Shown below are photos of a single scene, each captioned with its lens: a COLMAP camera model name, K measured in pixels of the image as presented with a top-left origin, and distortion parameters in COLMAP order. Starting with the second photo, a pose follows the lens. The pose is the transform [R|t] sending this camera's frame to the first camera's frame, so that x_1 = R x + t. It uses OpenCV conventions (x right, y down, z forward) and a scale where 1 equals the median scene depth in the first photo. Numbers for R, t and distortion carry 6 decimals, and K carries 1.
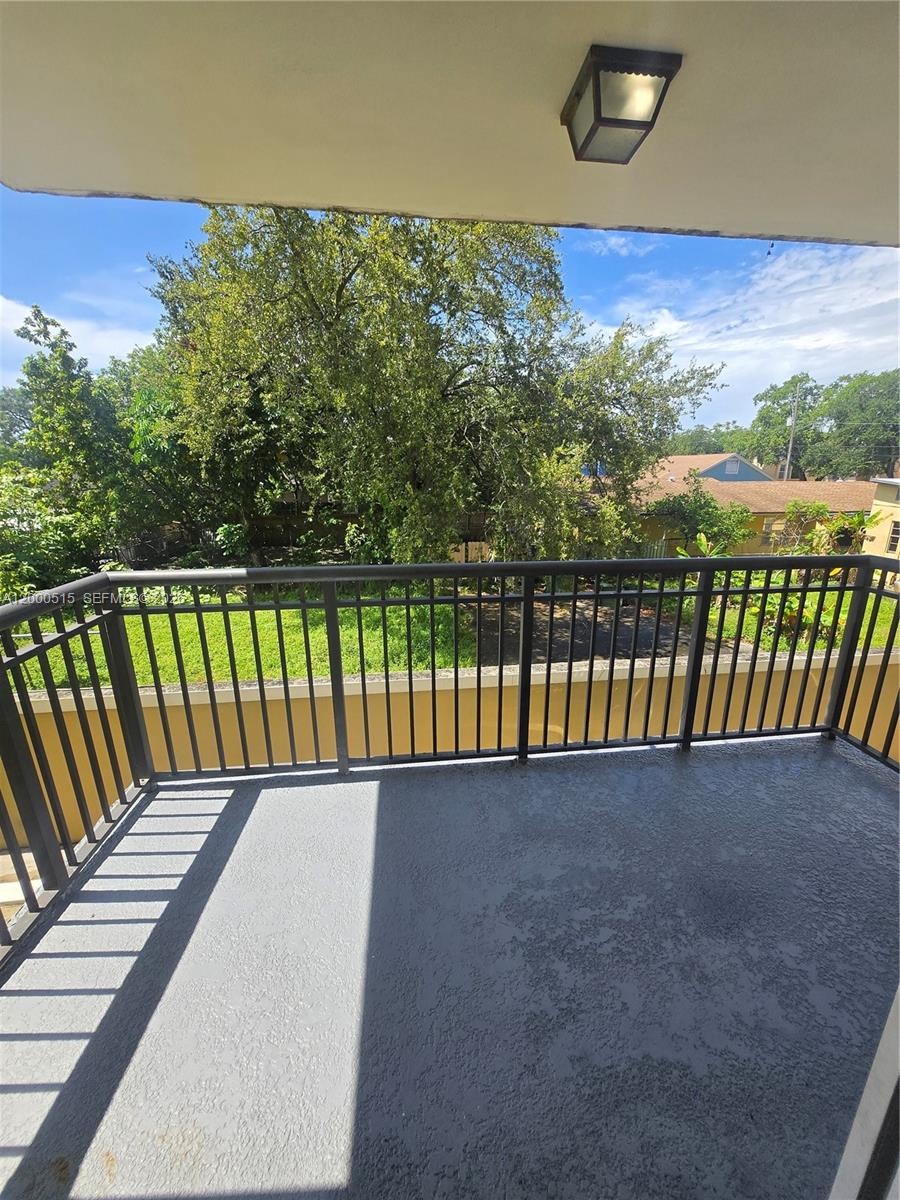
lens RADIAL K [[479.1, 0, 452.9], [0, 479.1, 596.6], [0, 0, 1]] dist [0.001128, -0.000136]
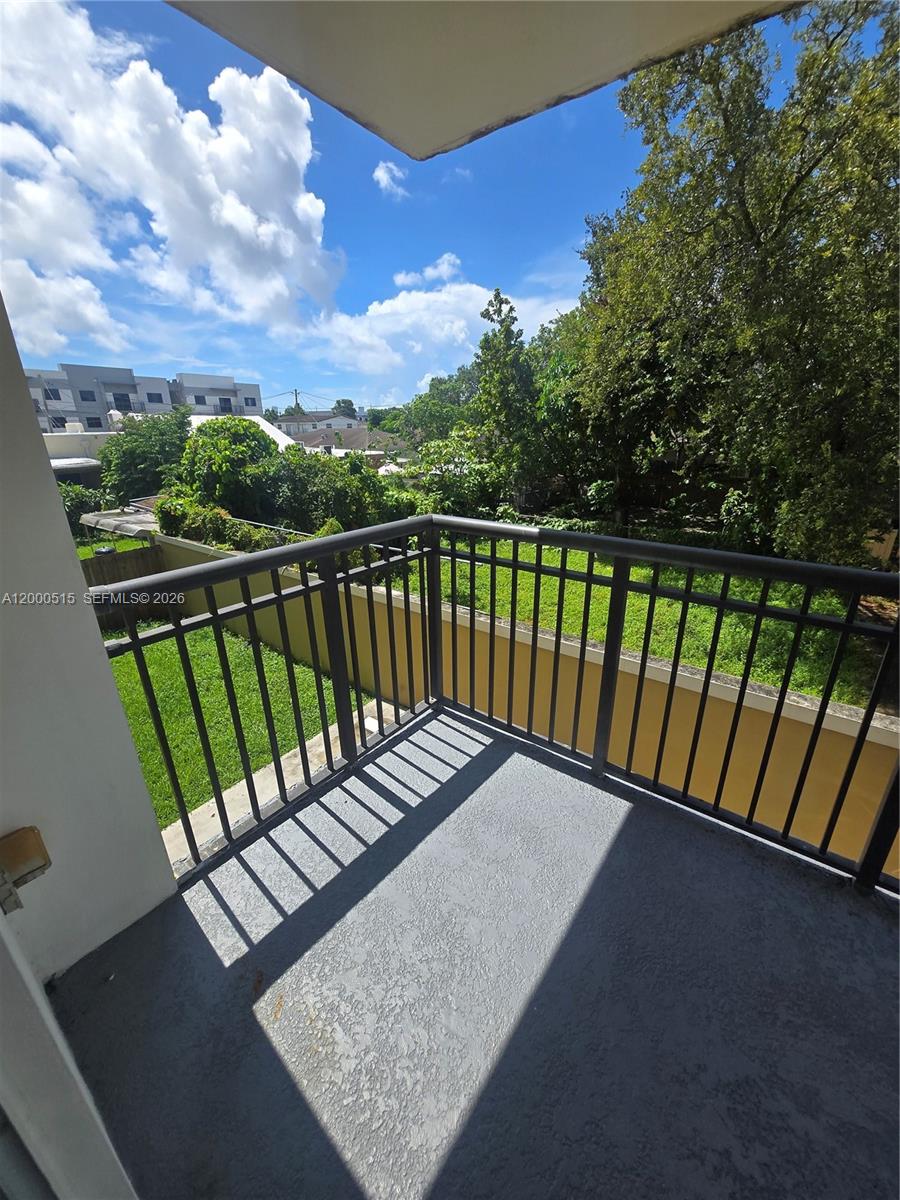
lens RADIAL K [[471.3, 0, 457.8], [0, 471.3, 598.1], [0, 0, 1]] dist [0.000476, -0.000279]
pose [[0.737060, 0.229813, -0.635554, 0.011388], [-0.172256, 0.973231, 0.152148, -0.006509], [0.653506, -0.002664, 0.756916, 0.034539]]
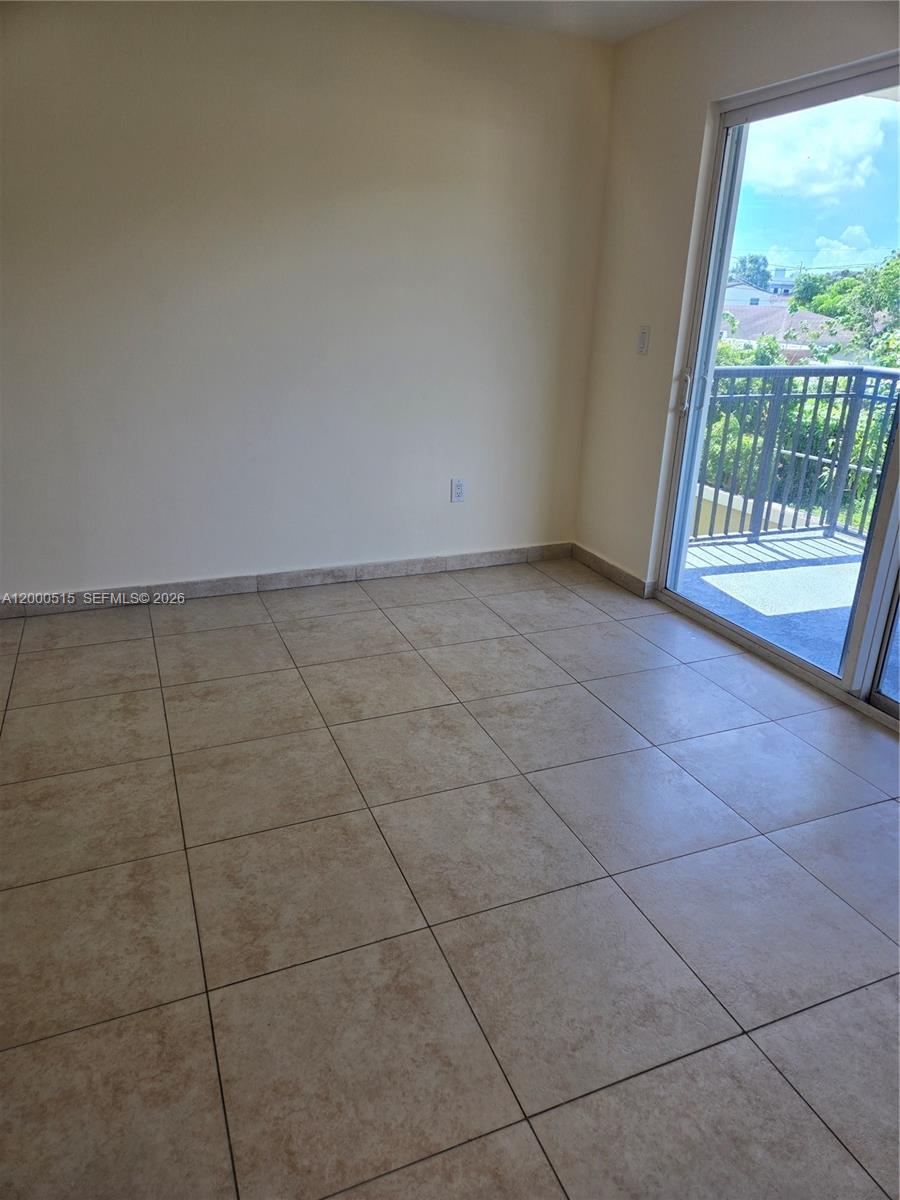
lens RADIAL K [[802.1, 0, 452.2], [0, 802.1, 599.0], [0, 0, 1]] dist [0.037707, -0.001282]
pose [[0.279683, 0.351927, -0.893266, 0.227413], [-0.286822, 0.918535, 0.272078, 0.047907], [0.916248, 0.180113, 0.357839, -0.147101]]
